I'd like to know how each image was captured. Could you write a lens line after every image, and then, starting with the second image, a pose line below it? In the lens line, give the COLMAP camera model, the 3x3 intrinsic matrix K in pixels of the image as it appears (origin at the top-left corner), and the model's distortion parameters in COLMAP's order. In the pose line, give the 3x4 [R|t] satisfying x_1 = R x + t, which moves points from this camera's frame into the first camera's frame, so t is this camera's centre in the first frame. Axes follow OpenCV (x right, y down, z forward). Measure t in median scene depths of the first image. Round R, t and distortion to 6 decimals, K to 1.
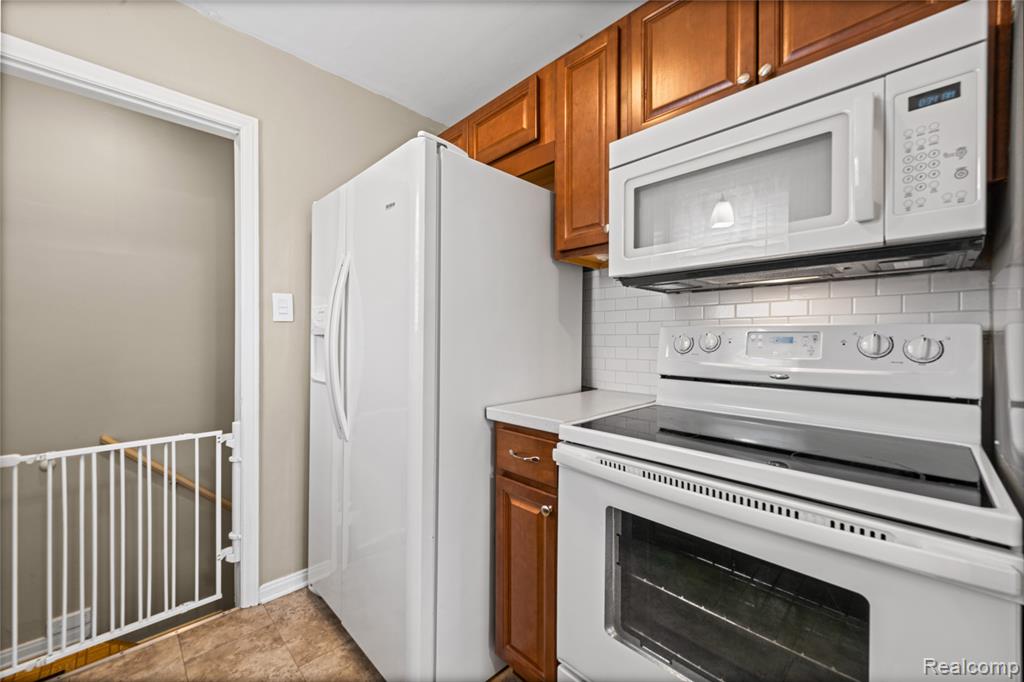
lens RADIAL K [[406.4, 0, 510.7], [0, 406.4, 339.6], [0, 0, 1]] dist [0.012073, -0.002001]
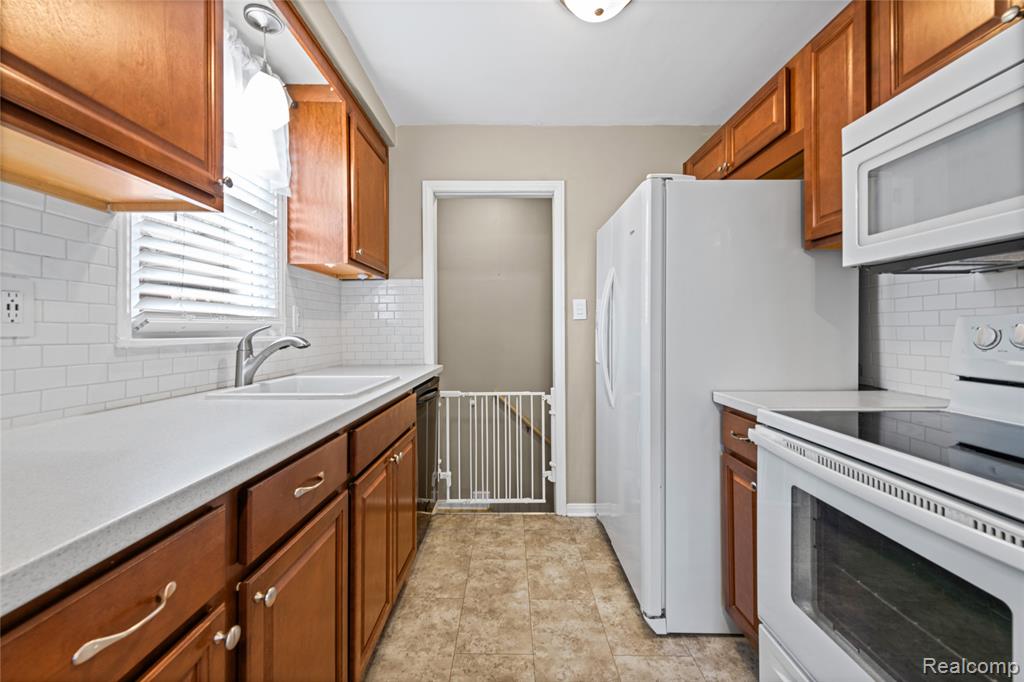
lens RADIAL K [[406.4, 0, 509.2], [0, 406.4, 328.0], [0, 0, 1]] dist [0.012073, -0.002001]
pose [[0.715722, -0.009317, -0.698323, 0.285264], [0.003808, 0.999948, -0.009438, -0.003702], [0.698374, 0.004096, 0.715721, -0.194812]]
